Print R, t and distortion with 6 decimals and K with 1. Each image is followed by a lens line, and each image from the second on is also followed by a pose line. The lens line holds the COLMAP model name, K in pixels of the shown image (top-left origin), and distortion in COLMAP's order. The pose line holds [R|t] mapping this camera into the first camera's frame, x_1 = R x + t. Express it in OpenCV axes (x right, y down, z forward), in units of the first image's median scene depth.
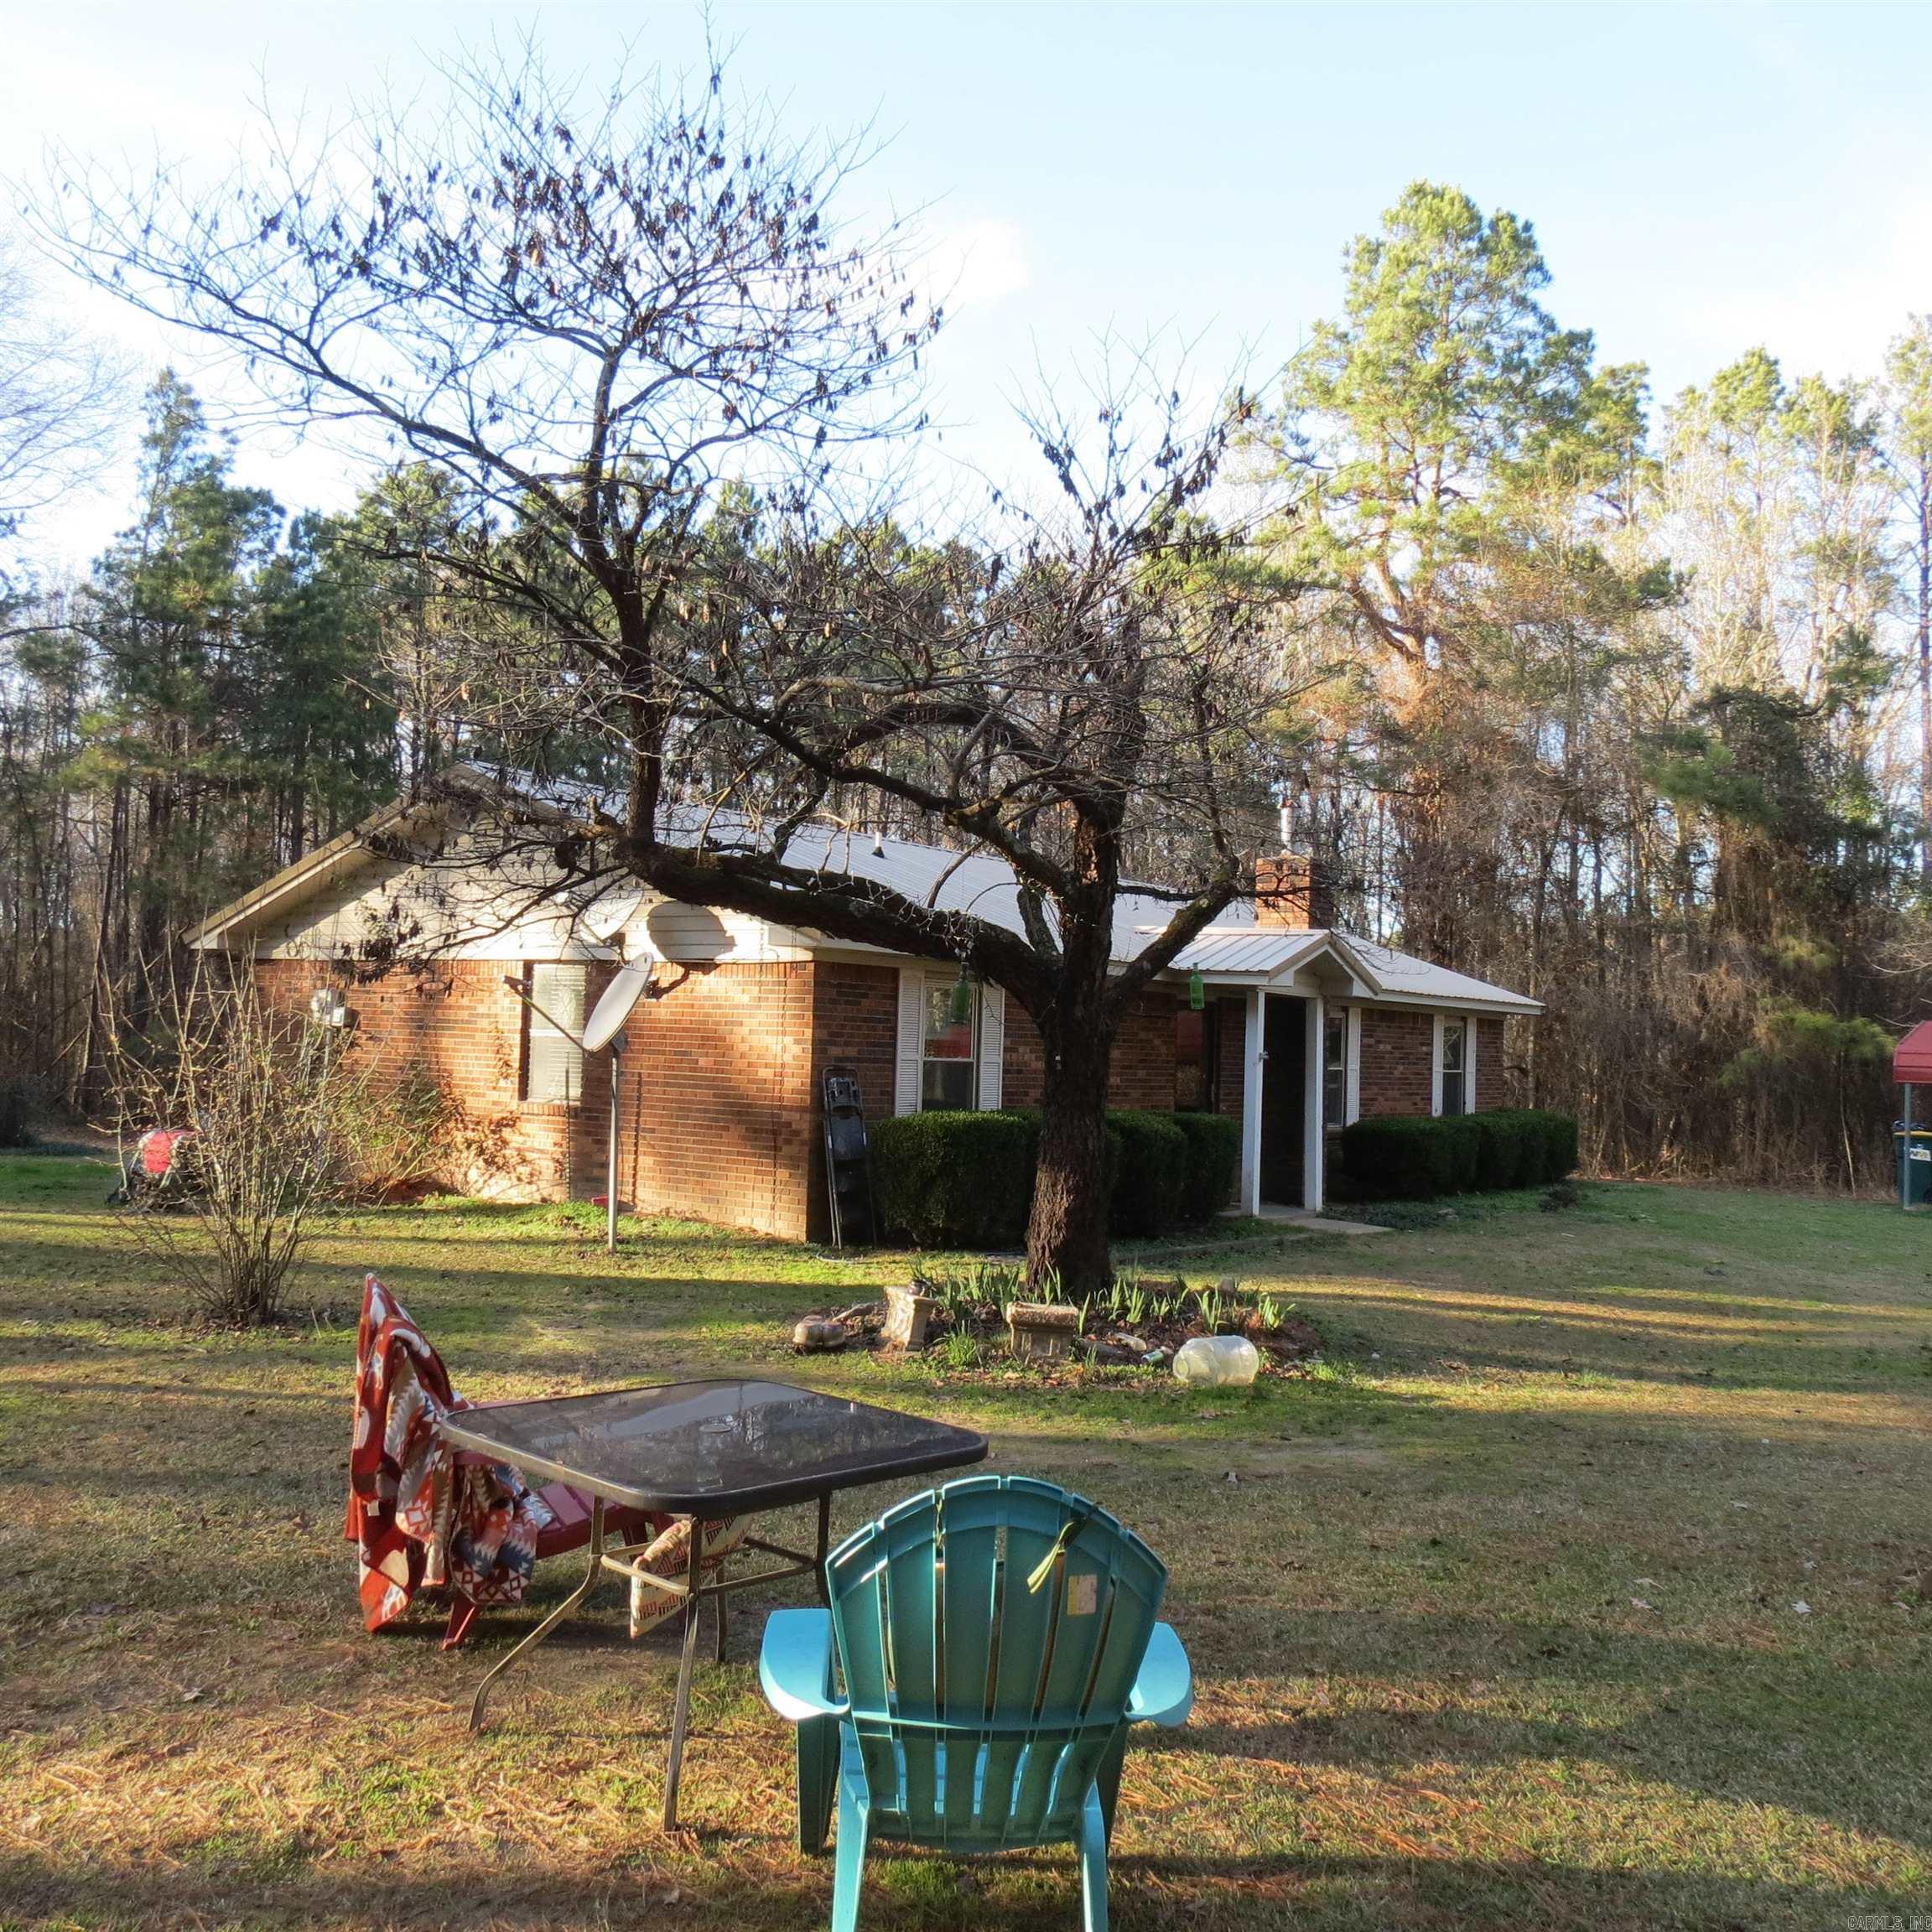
lens RADIAL K [[1830.5, 0, 958.3], [0, 1830.5, 969.8], [0, 0, 1]] dist [-0.028878, 0.000000]
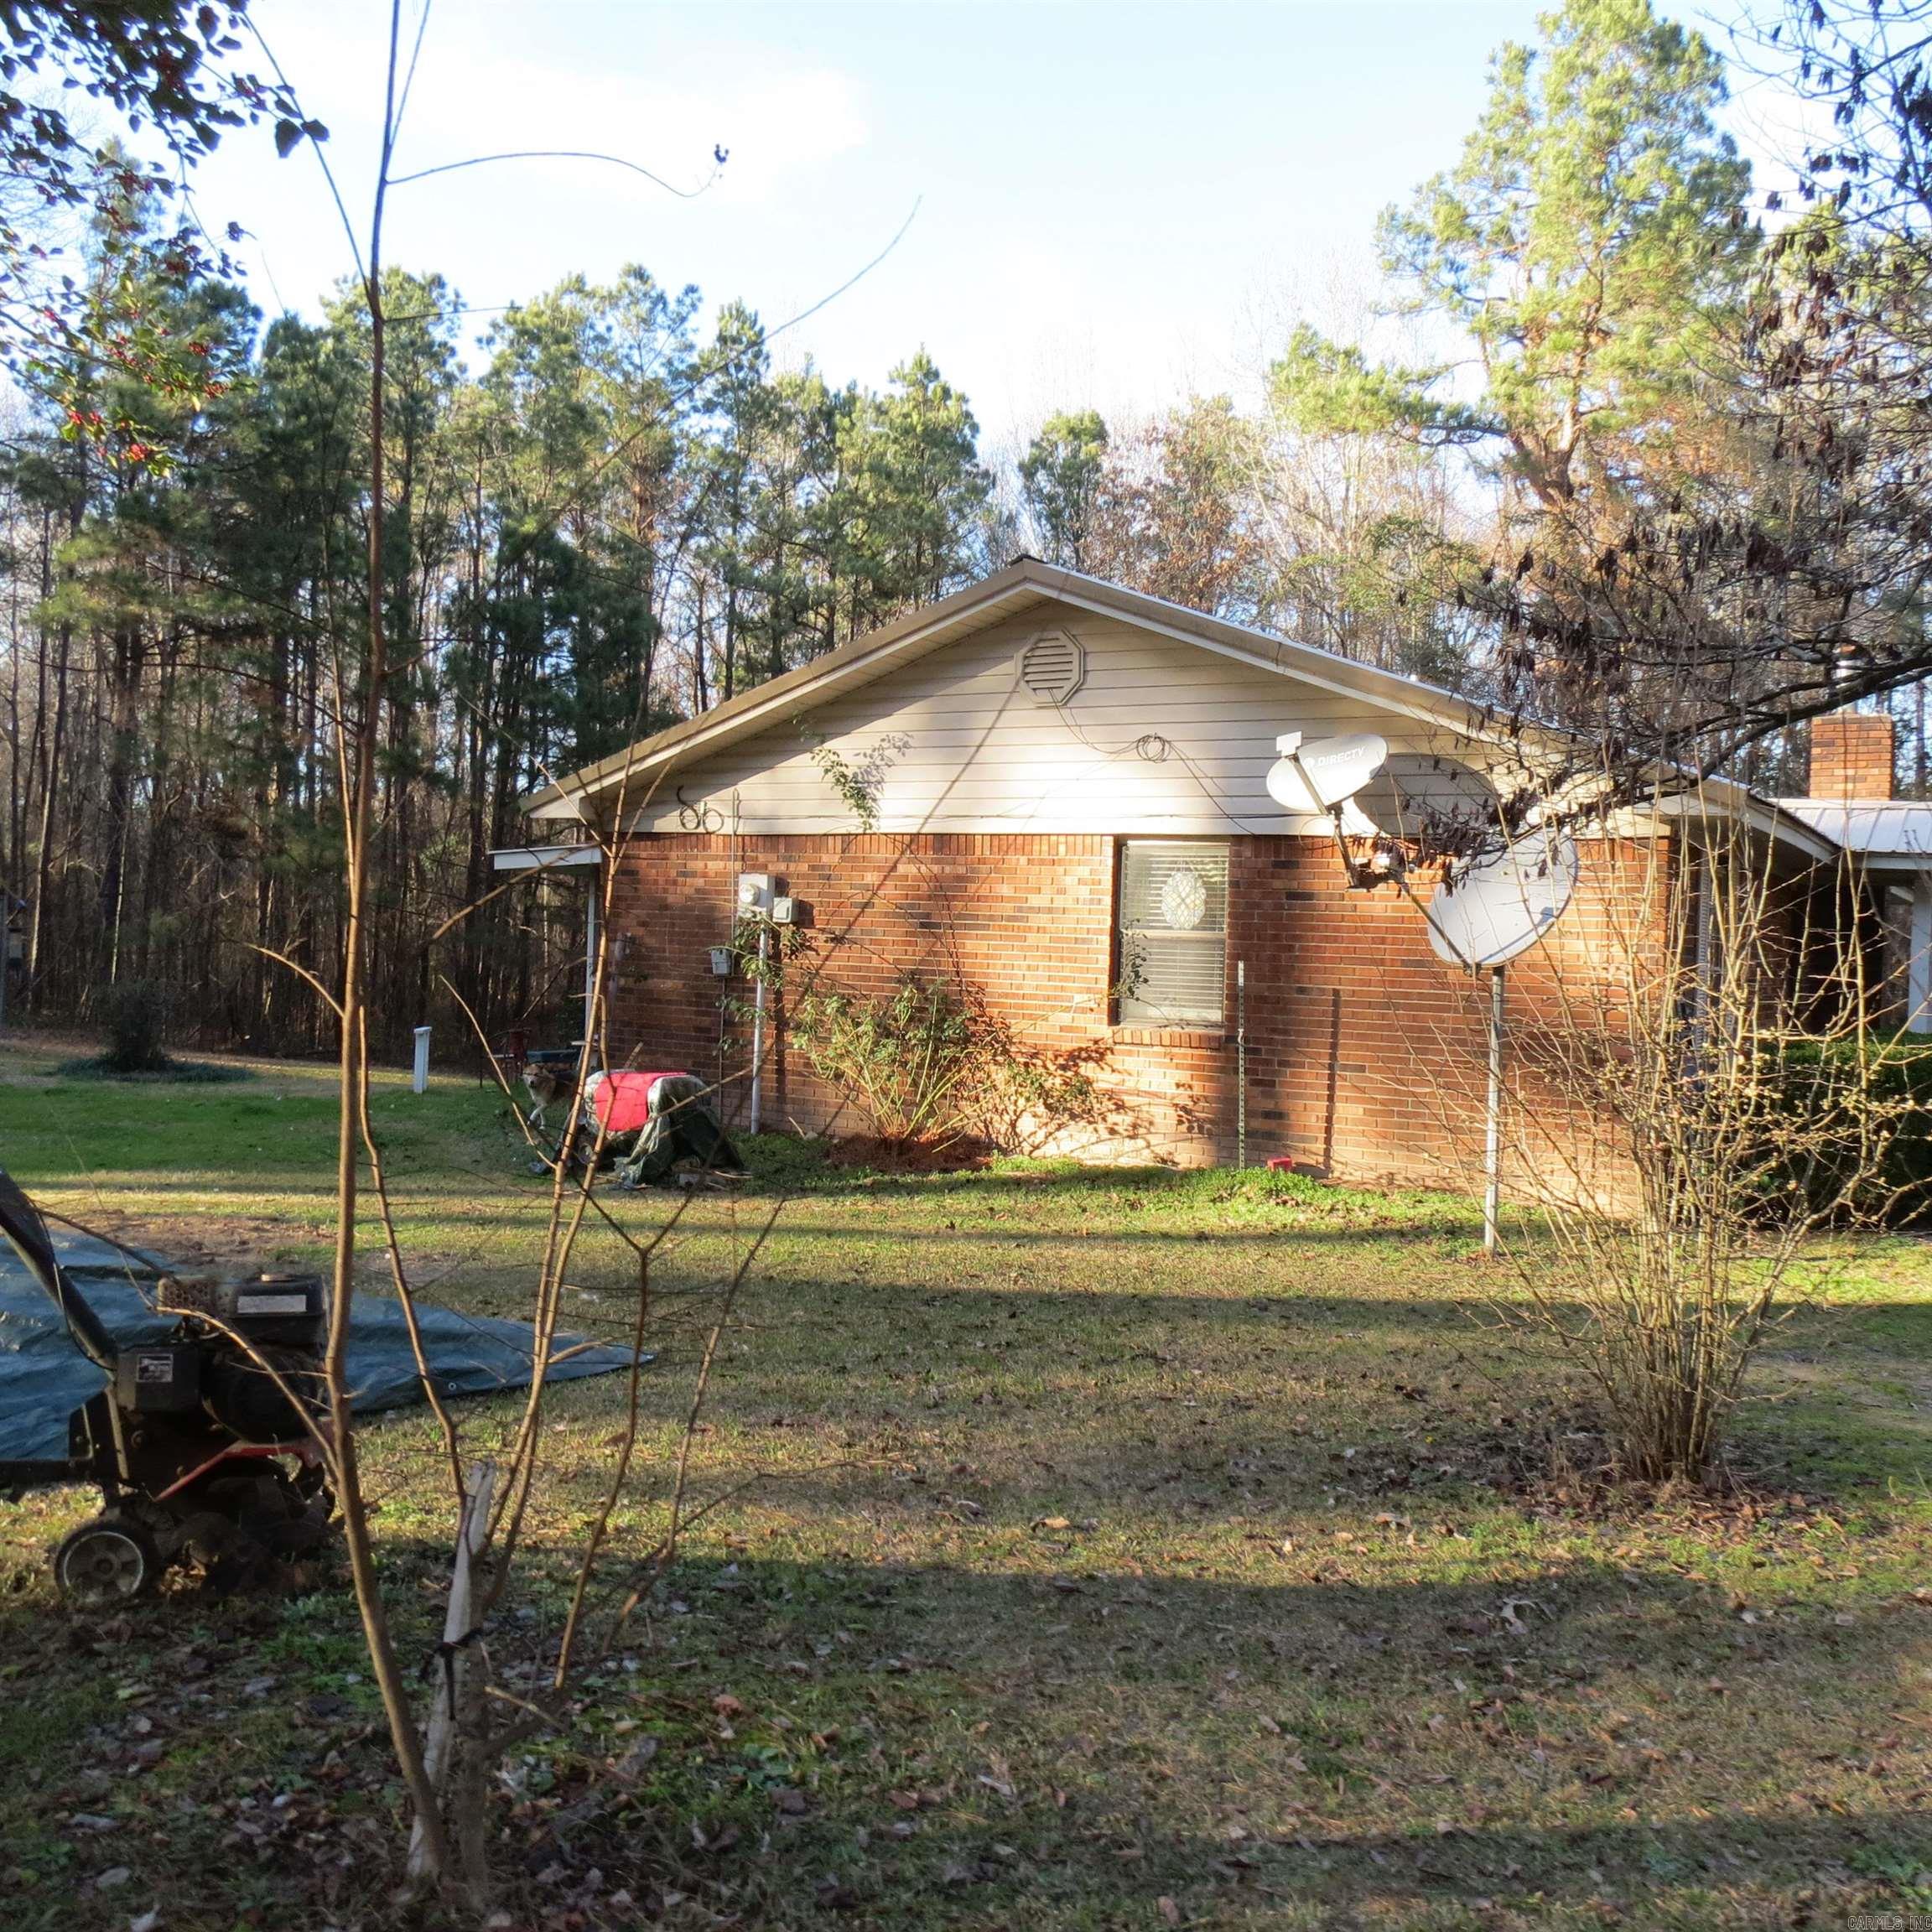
lens RADIAL K [[1830.5, 0, 972.8], [0, 1830.5, 960.0], [0, 0, 1]] dist [-0.028878, 0.000000]
pose [[0.993912, -0.003476, 0.110121, -0.362746], [-0.003040, 0.998256, 0.058948, 0.001816], [-0.110134, -0.058924, 0.992169, 0.265158]]
